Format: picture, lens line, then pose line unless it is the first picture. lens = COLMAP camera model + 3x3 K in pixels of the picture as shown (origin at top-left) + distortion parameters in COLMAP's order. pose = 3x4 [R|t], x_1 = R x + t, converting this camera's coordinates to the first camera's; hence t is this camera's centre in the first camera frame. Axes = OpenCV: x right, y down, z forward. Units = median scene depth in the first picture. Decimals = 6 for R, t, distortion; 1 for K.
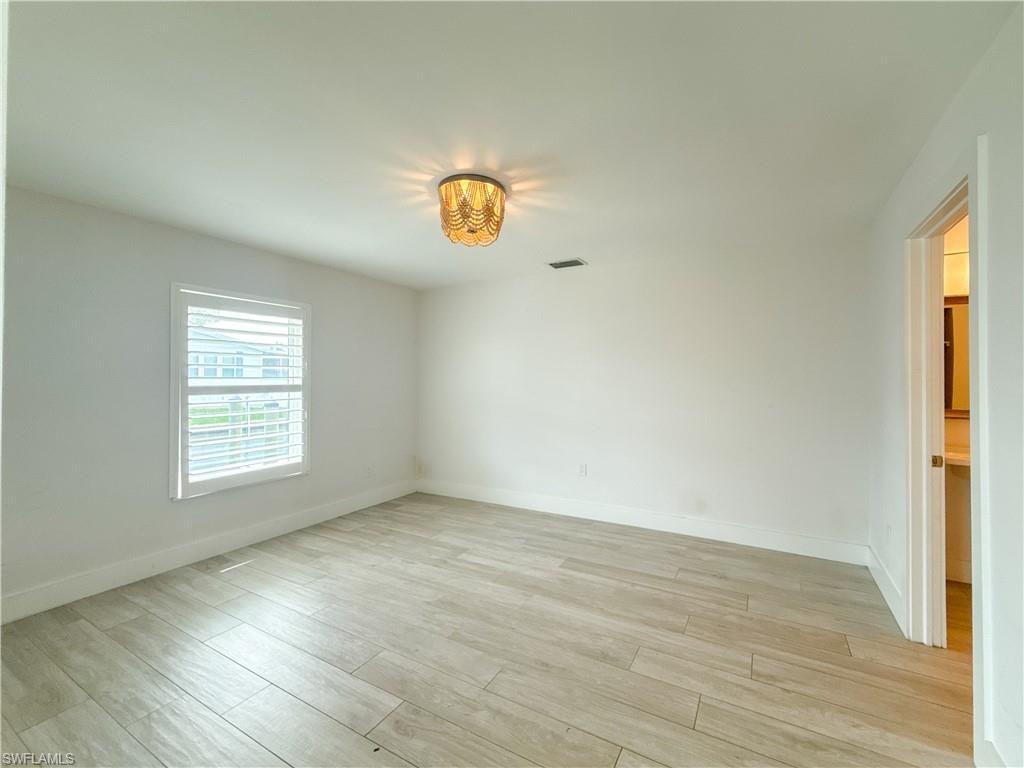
lens RADIAL K [[419.5, 0, 539.9], [0, 419.5, 379.2], [0, 0, 1]] dist [0.002010, 0.000473]
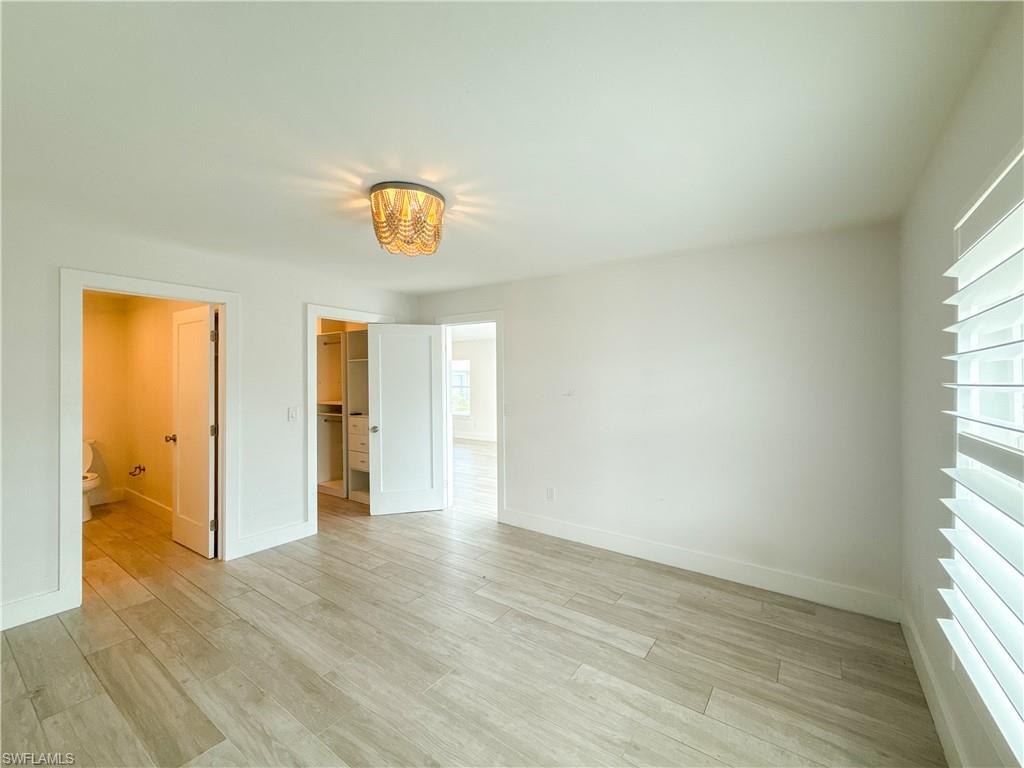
lens RADIAL K [[419.5, 0, 539.9], [0, 419.5, 379.2], [0, 0, 1]] dist [0.002010, 0.000473]
pose [[-0.995473, -0.001415, 0.095032, -0.539945], [-0.001459, 0.999999, -0.000399, -0.049942], [-0.095032, -0.000535, -0.995474, 1.905610]]
